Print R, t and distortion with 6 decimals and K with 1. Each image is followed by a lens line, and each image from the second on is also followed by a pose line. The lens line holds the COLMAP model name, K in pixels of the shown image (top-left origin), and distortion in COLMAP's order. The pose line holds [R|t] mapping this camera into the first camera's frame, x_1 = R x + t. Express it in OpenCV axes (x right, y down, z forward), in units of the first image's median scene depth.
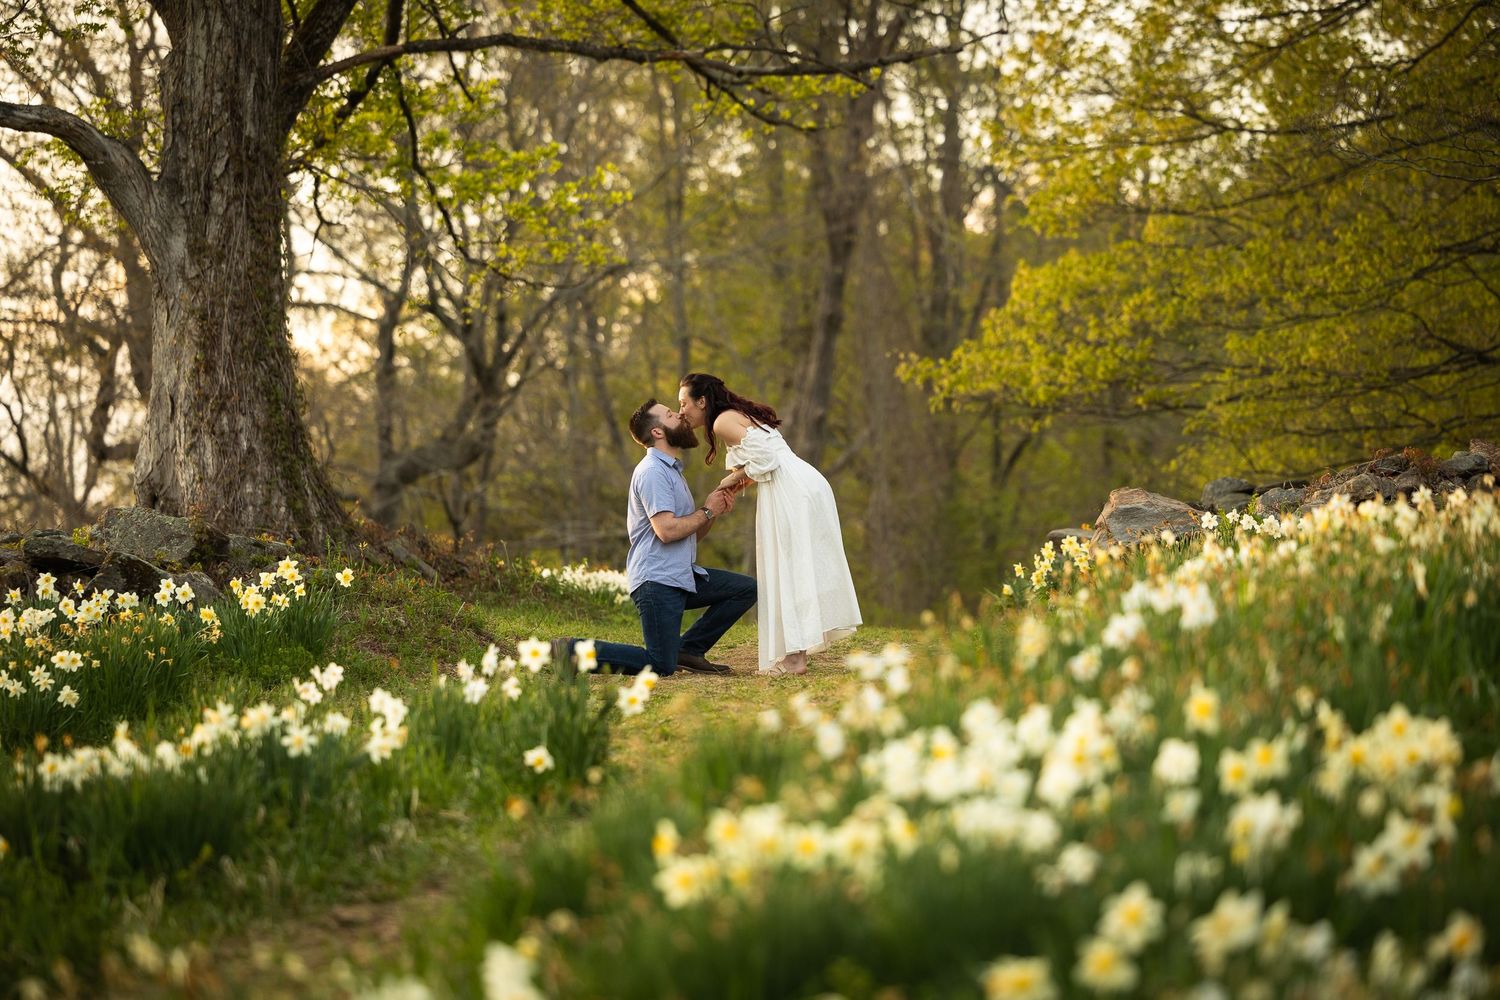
lens RADIAL K [[6389.5, 0, 750.0], [0, 6389.5, 500.0], [0, 0, 1]] dist [-0.337749, -3.260322]
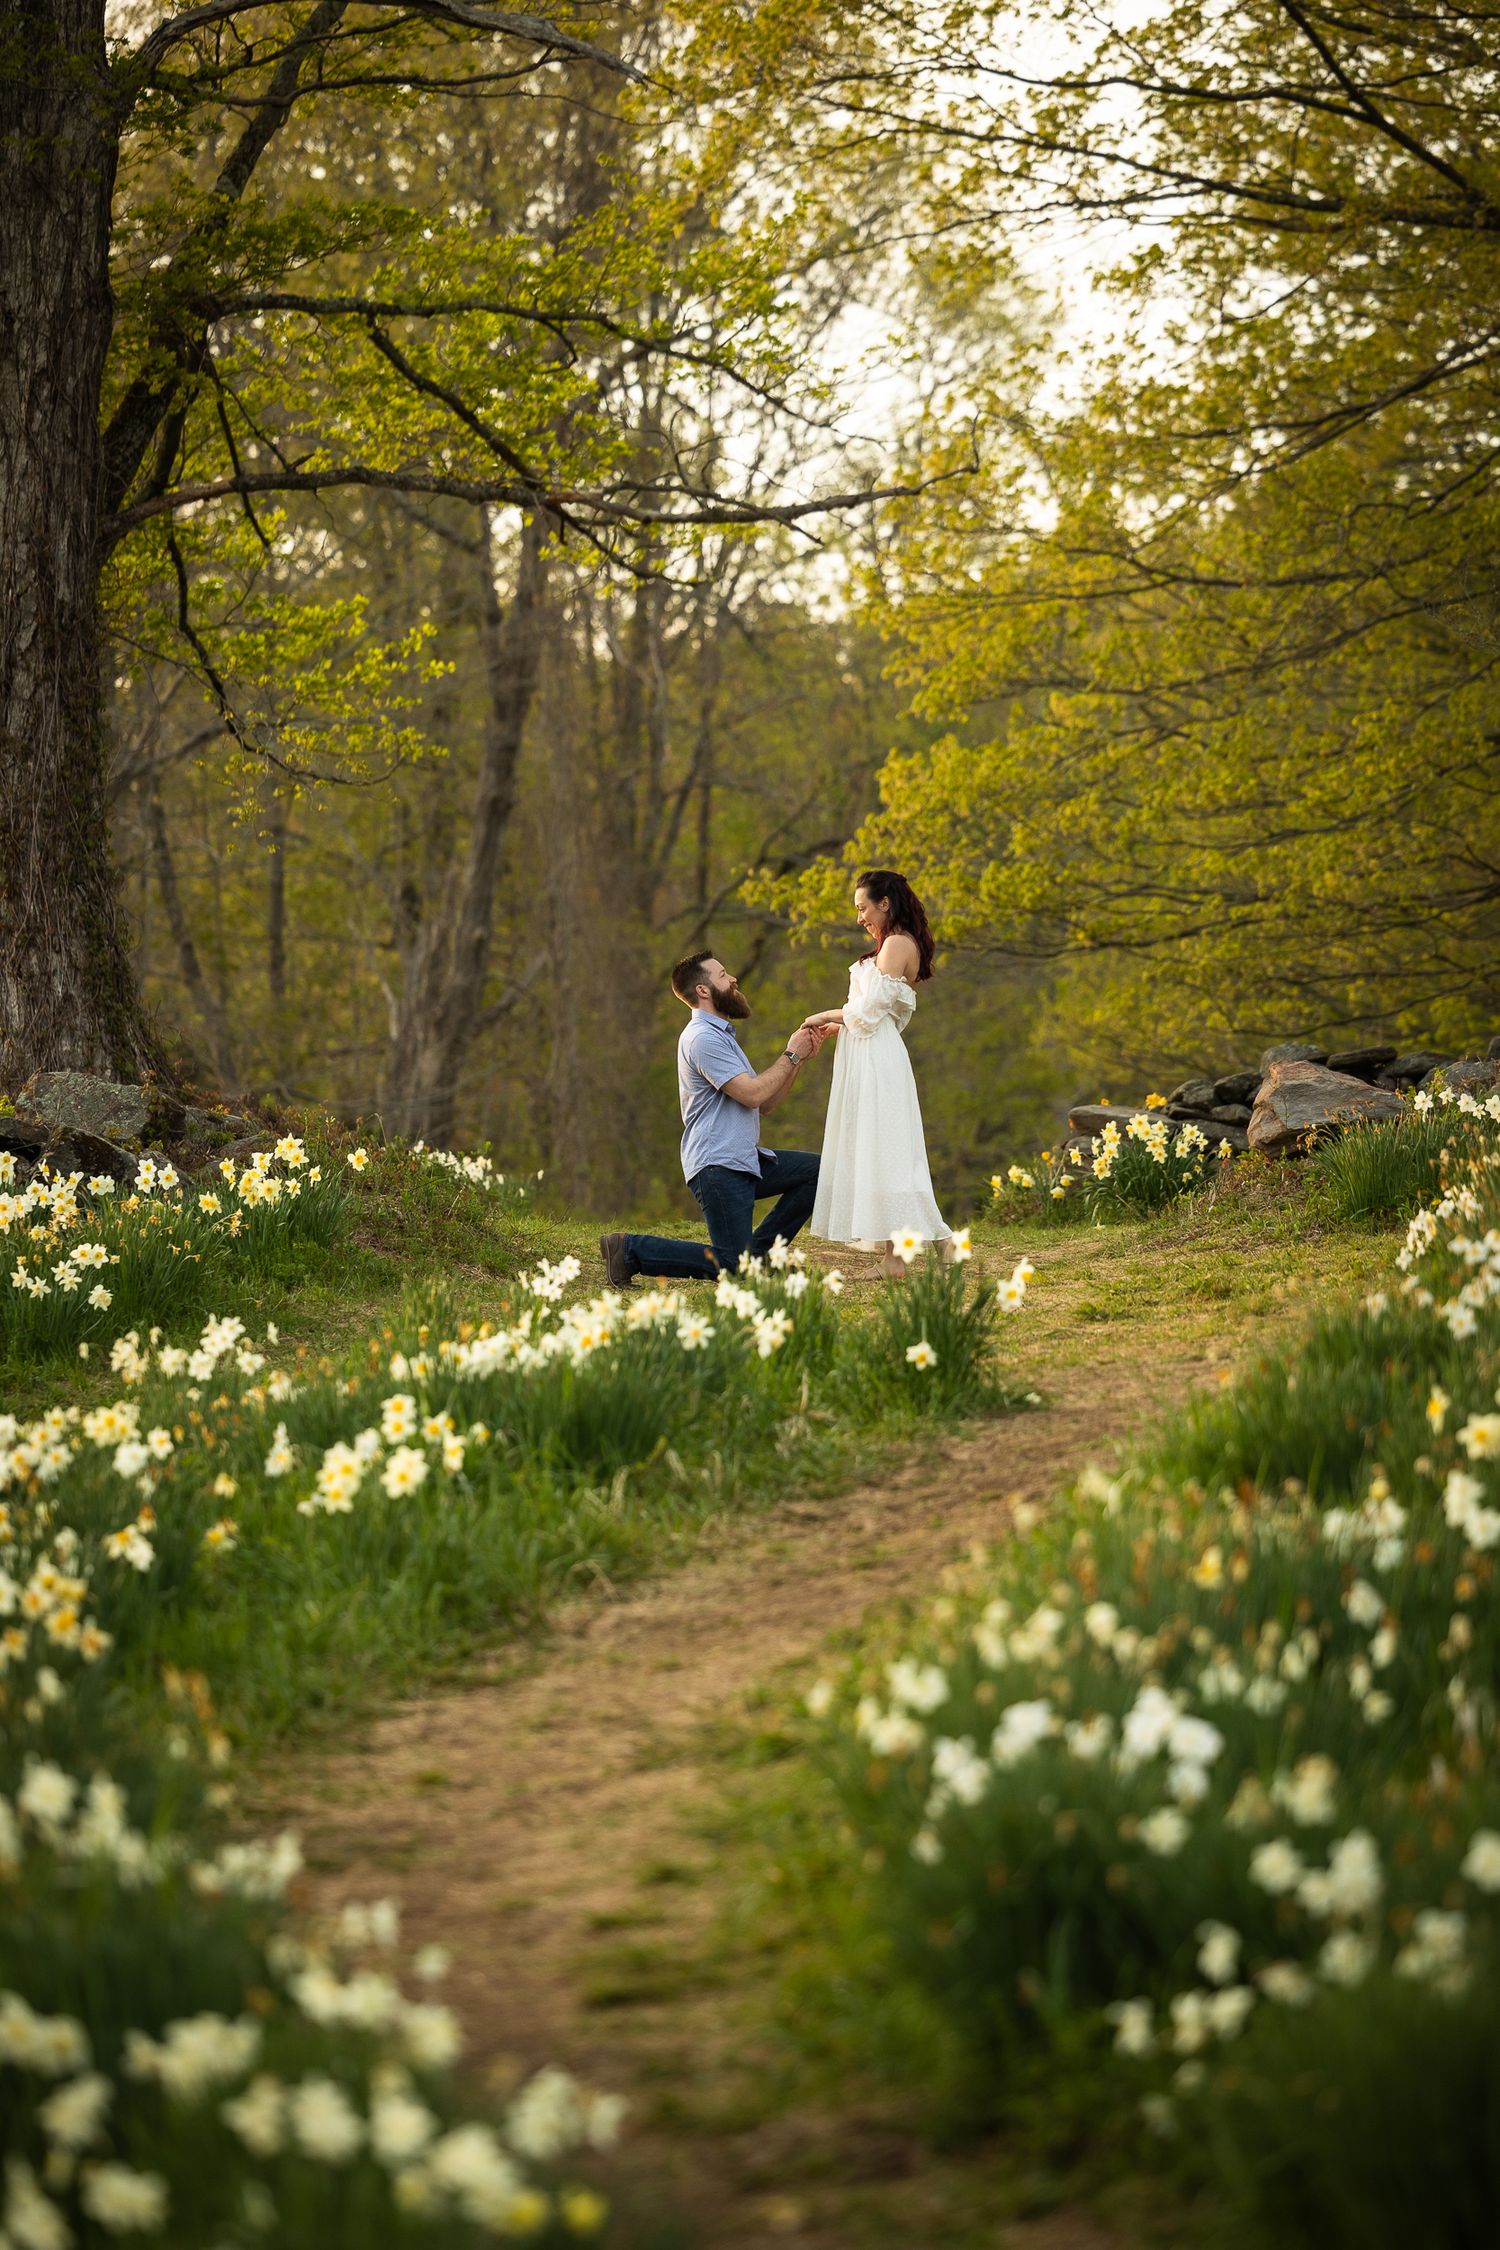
lens RADIAL K [[9227.4, 0, 750.0], [0, 9227.4, 1125.0], [0, 0, 1]] dist [-0.189522, -2.607577]
pose [[0.998534, 0.008235, 0.053491, -0.054385], [-0.008653, 0.999934, 0.007594, -0.001406], [-0.053425, -0.008046, 0.998539, -0.146807]]
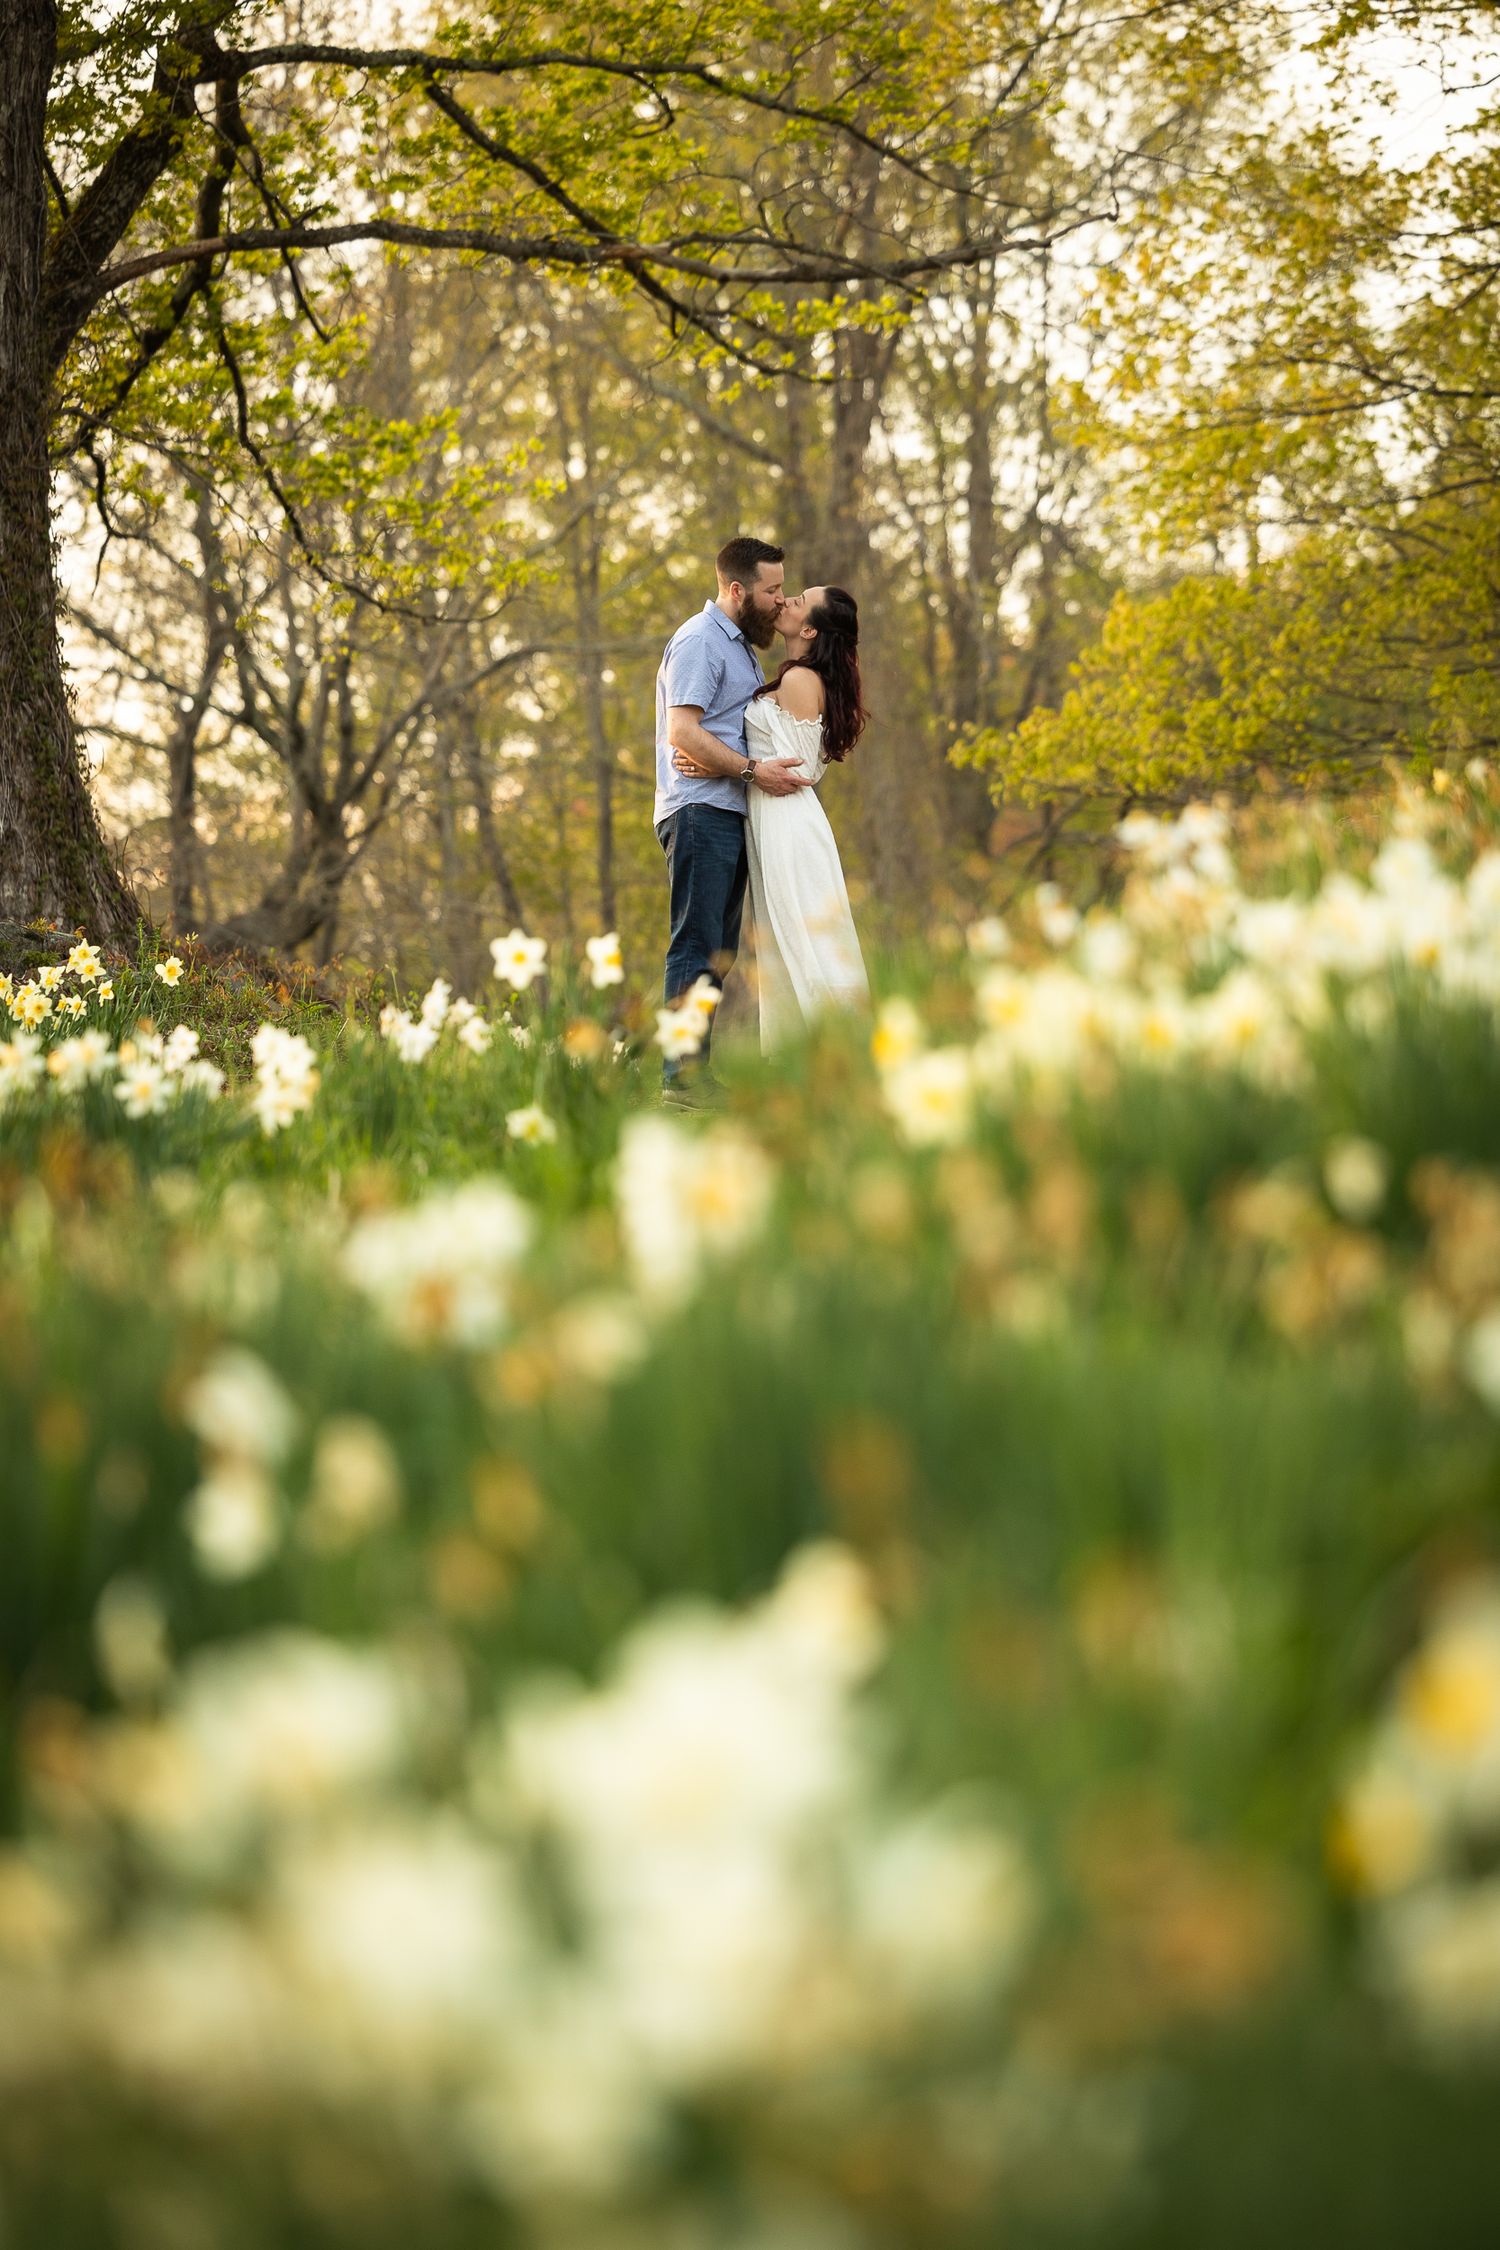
lens RADIAL K [[8986.6, 0, 750.0], [0, 8986.6, 1125.0], [0, 0, 1]] dist [-0.094525, 1.825439]
pose [[0.999861, -0.015215, 0.006836, -0.007467], [0.015134, 0.999816, 0.011756, 0.012716], [-0.007014, -0.011651, 0.999908, 0.055598]]
